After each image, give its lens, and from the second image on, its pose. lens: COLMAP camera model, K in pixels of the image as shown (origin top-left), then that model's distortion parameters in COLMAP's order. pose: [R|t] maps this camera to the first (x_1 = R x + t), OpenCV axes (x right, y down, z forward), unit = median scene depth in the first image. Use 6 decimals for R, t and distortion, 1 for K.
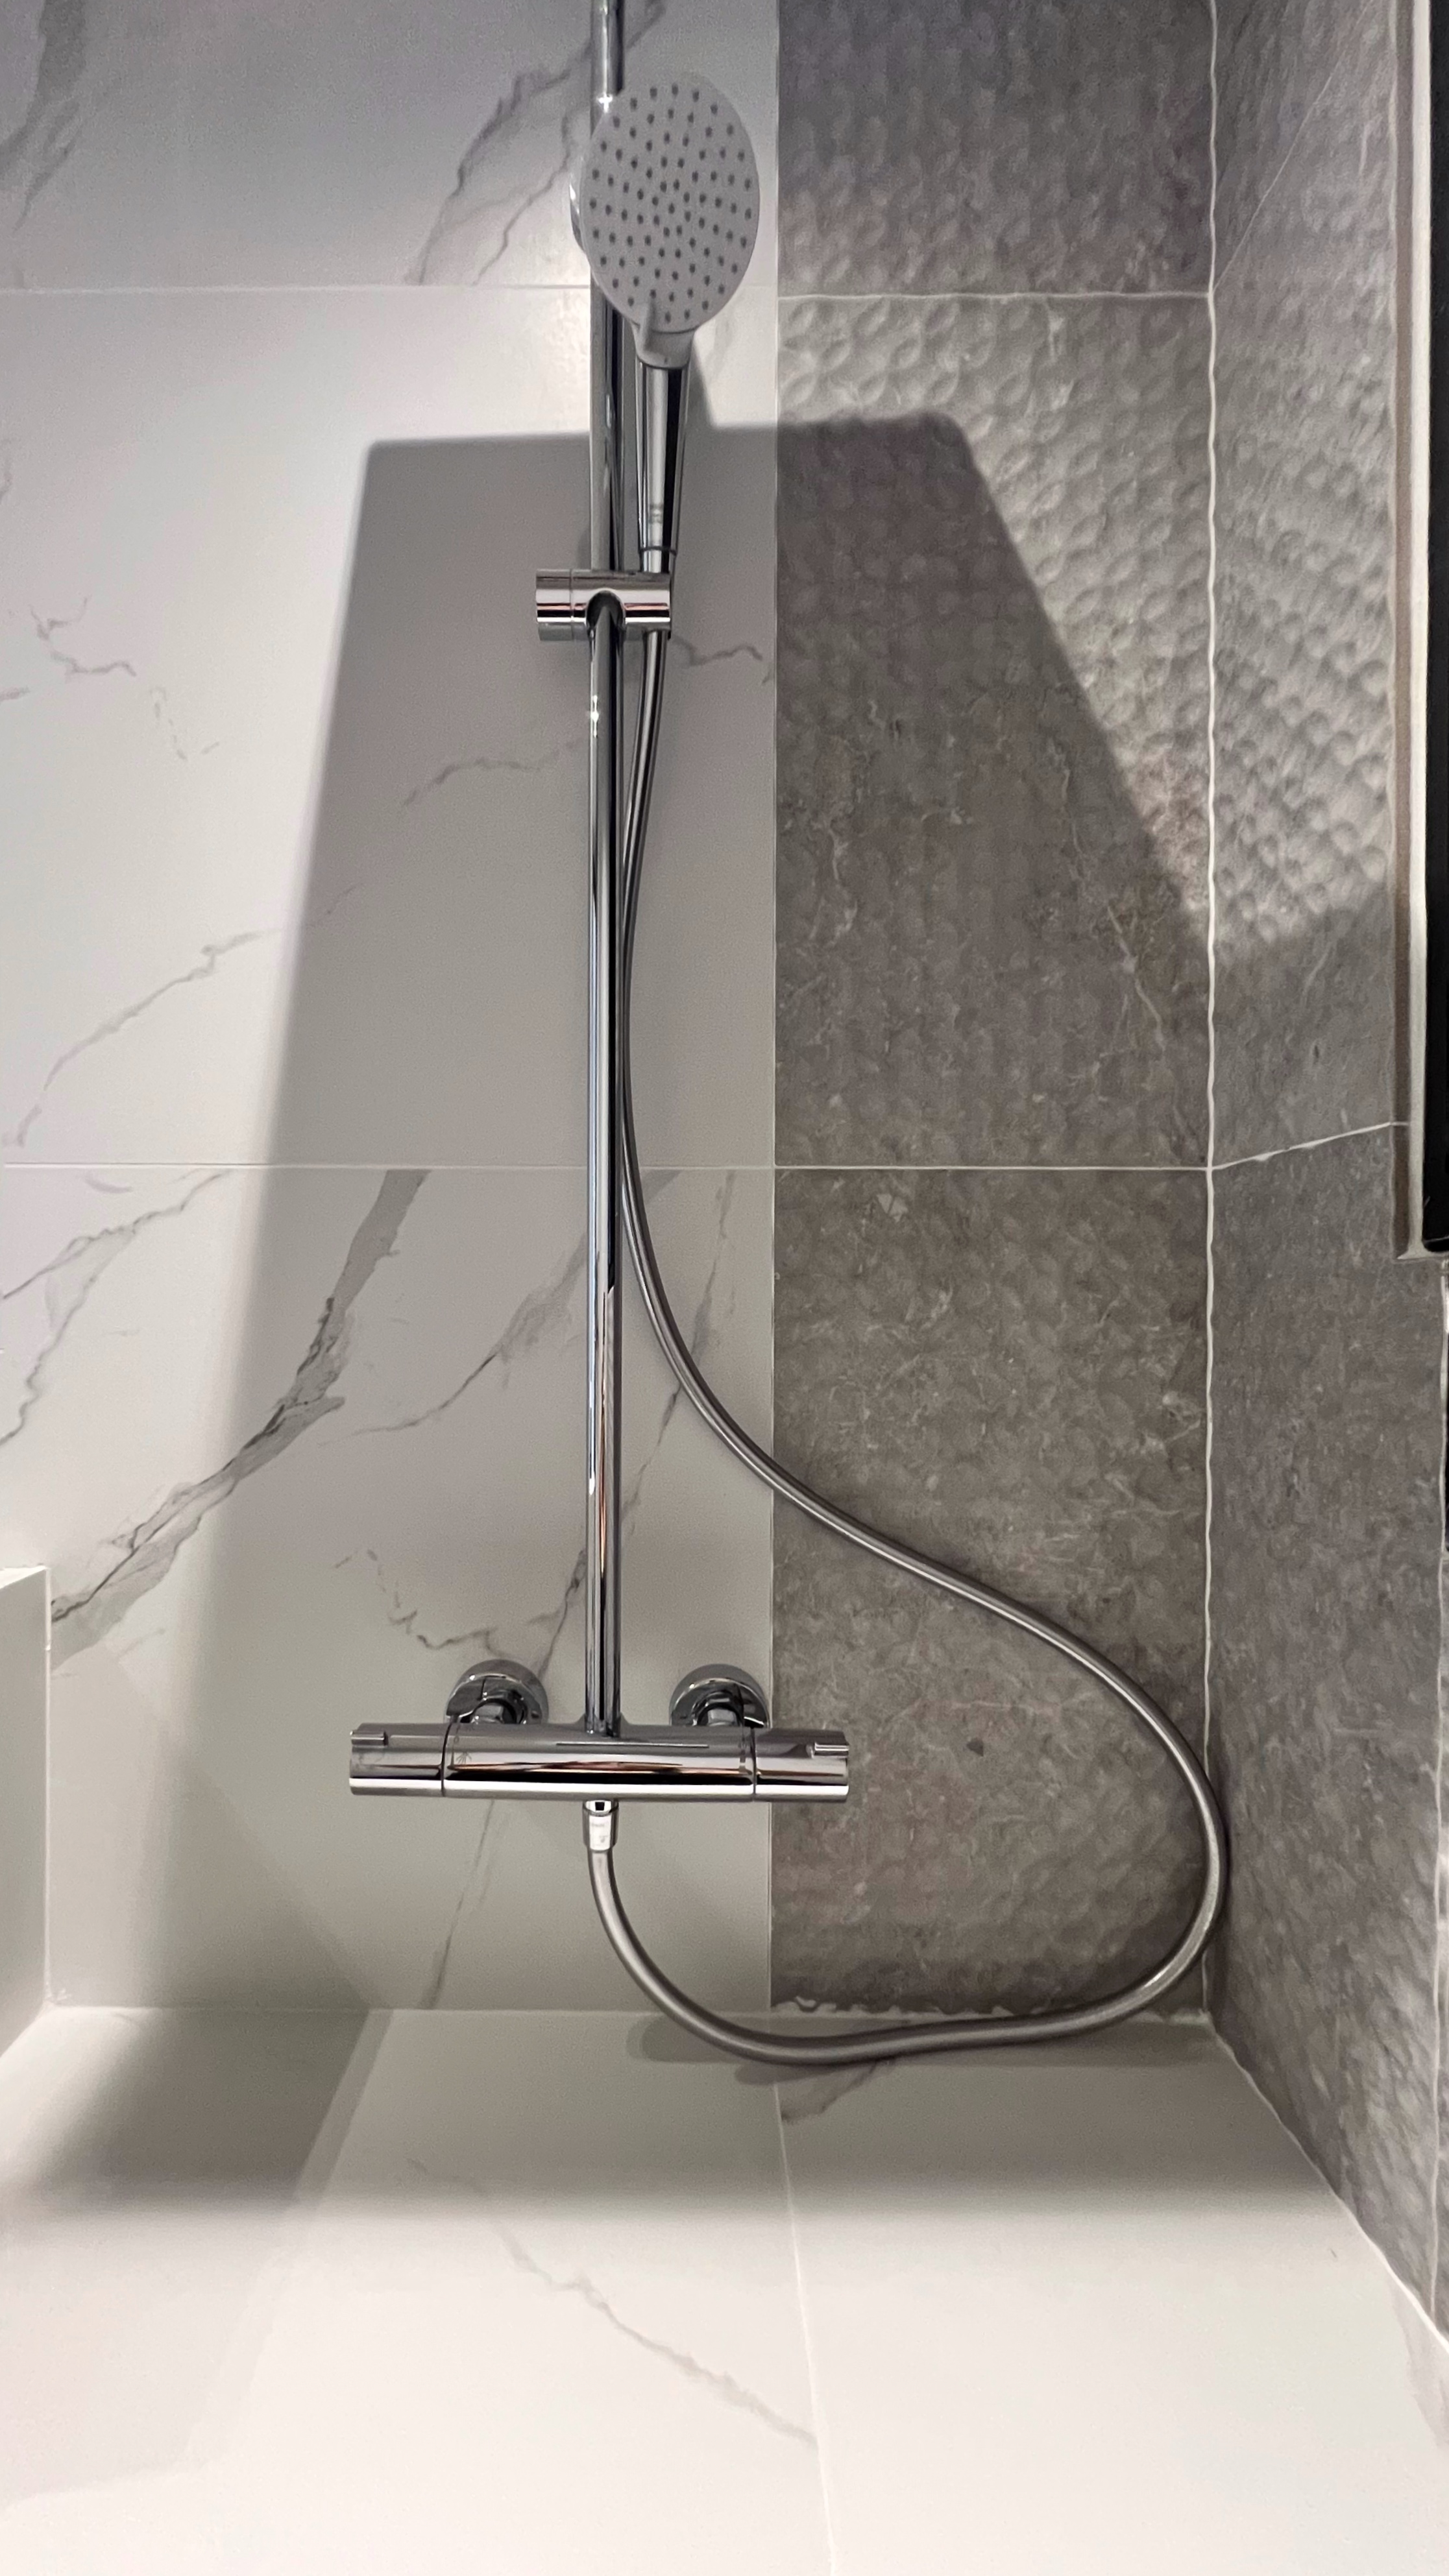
lens RADIAL K [[1052.8, 0, 654.7], [0, 1052.8, 1298.2], [0, 0, 1]] dist [-0.000845, 0.000923]
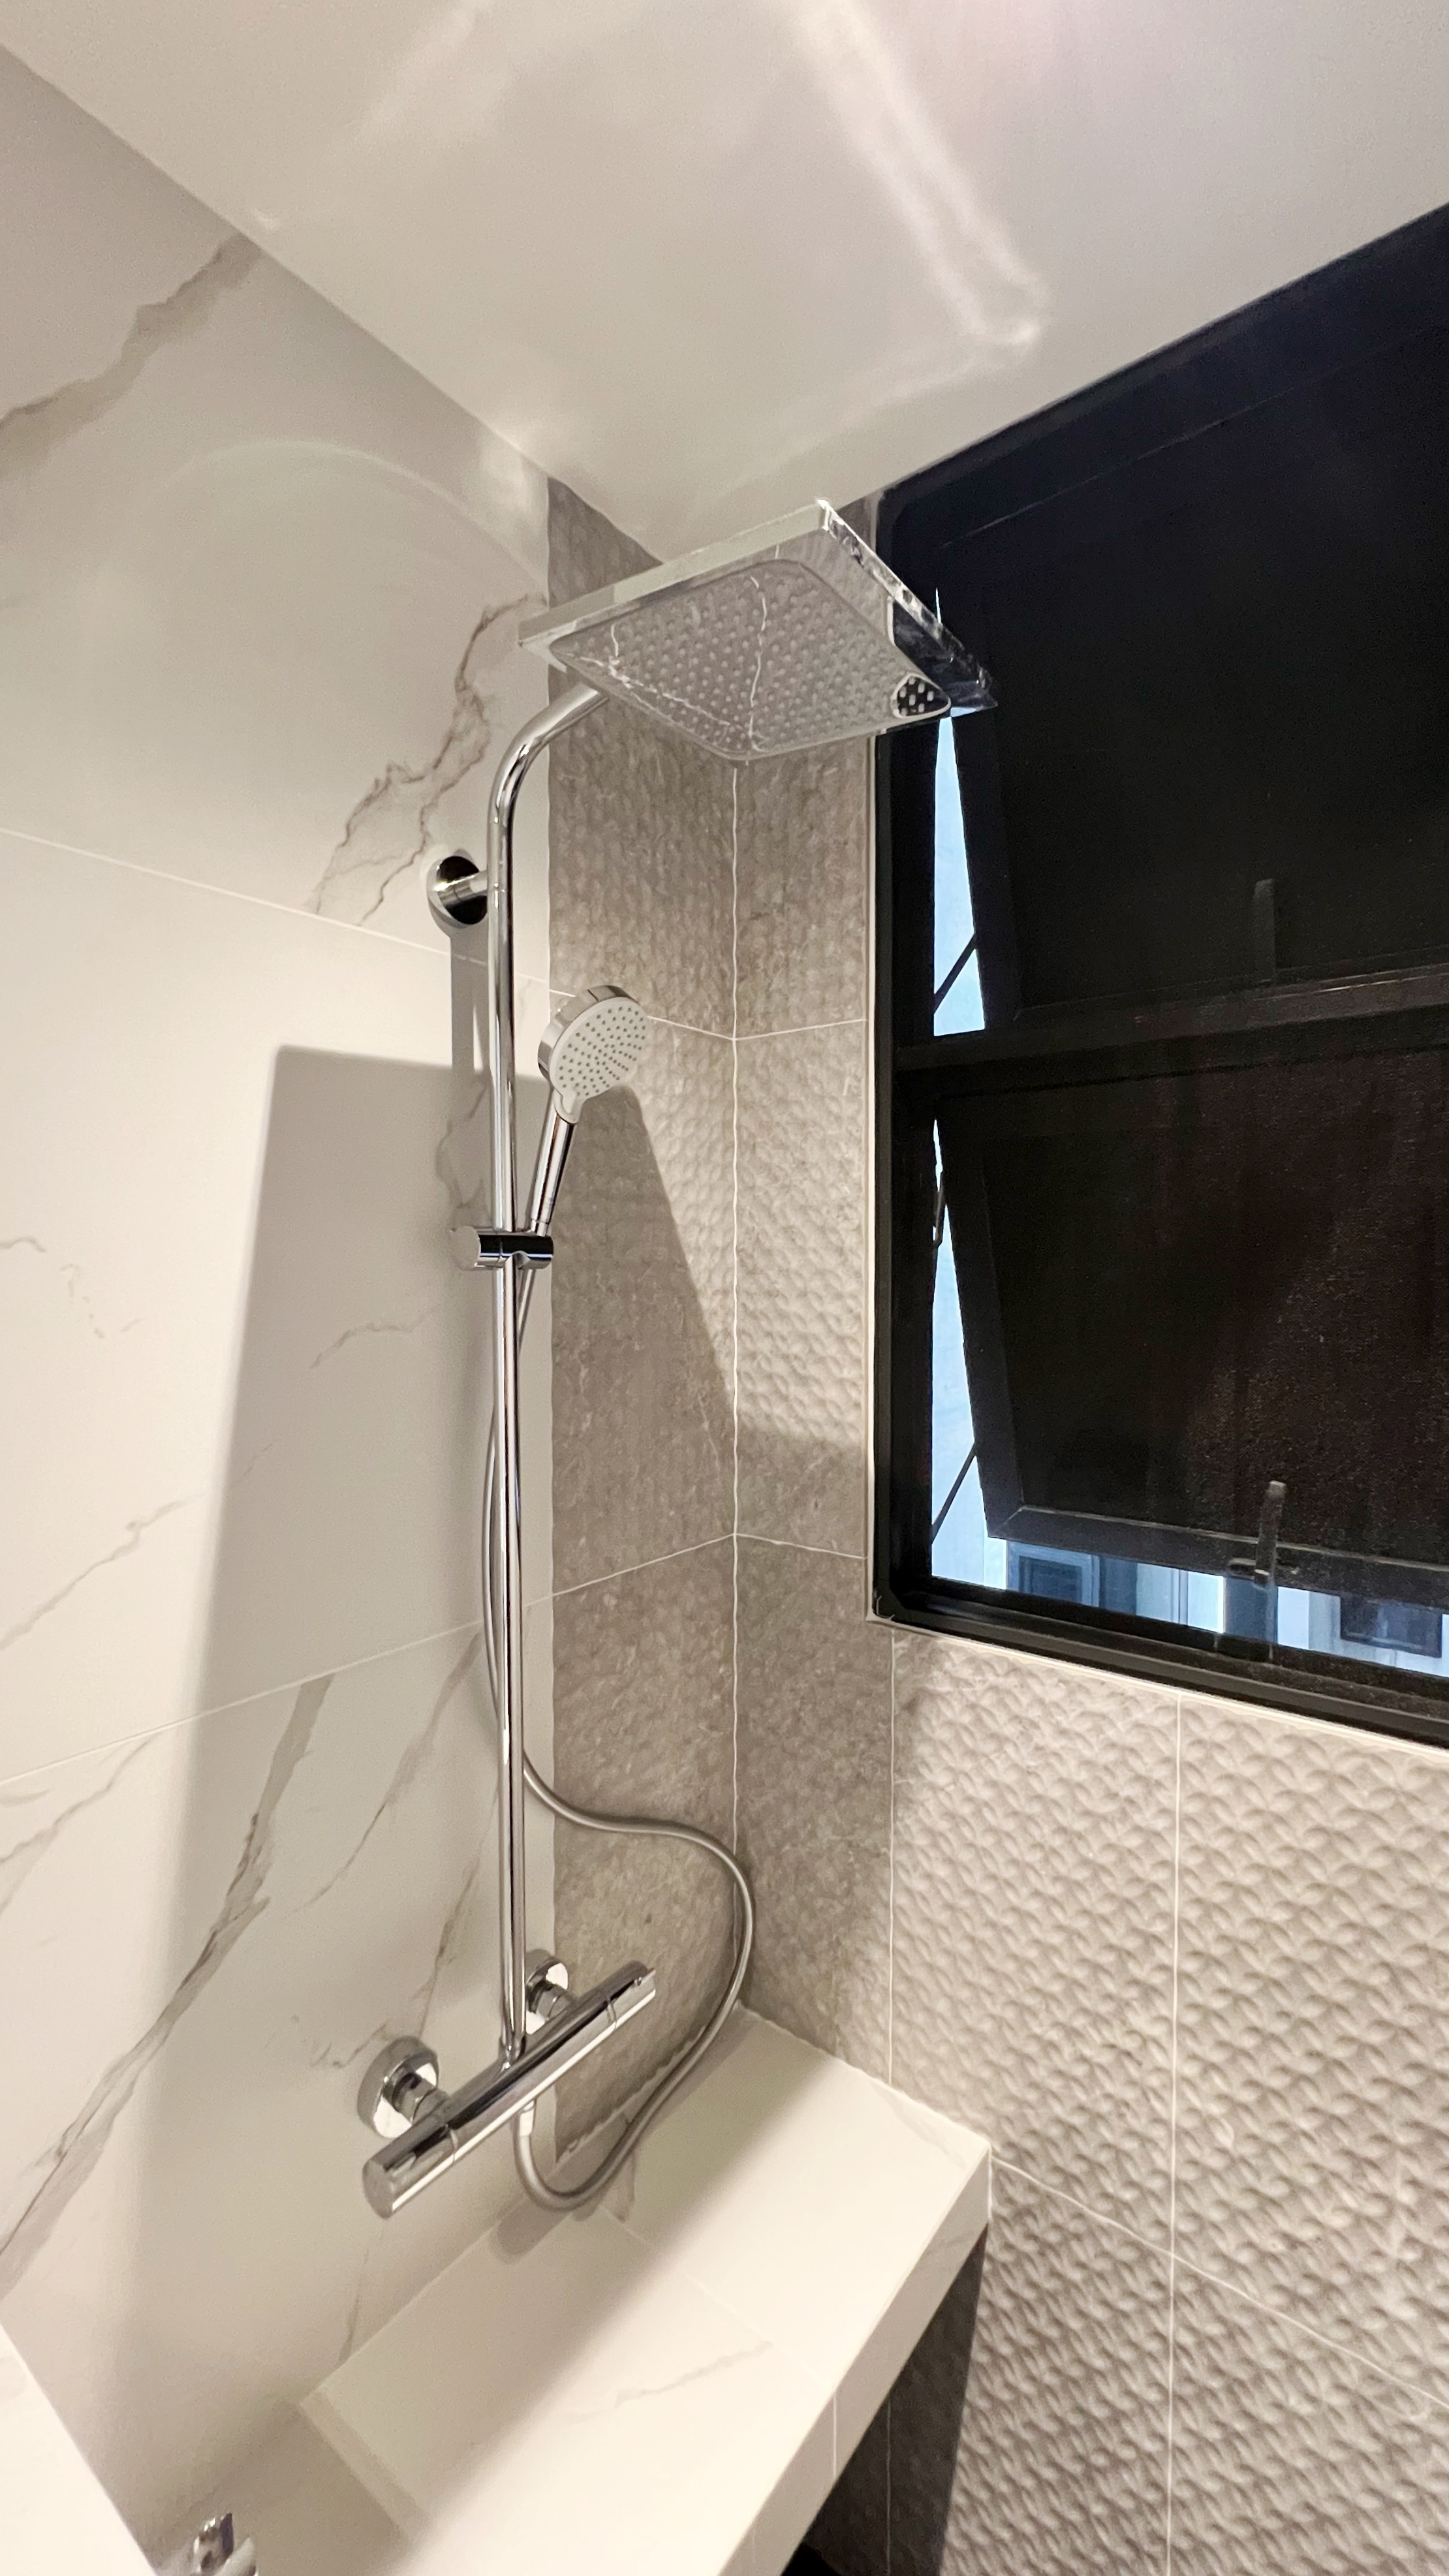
lens RADIAL K [[1061.6, 0, 729.2], [0, 1061.6, 1283.6], [0, 0, 1]] dist [-0.001546, 0.000168]
pose [[0.602630, -0.025661, 0.797608, -0.894778], [0.003375, 0.999556, 0.029608, -0.597690], [-0.798014, -0.015150, 0.602449, -0.064434]]
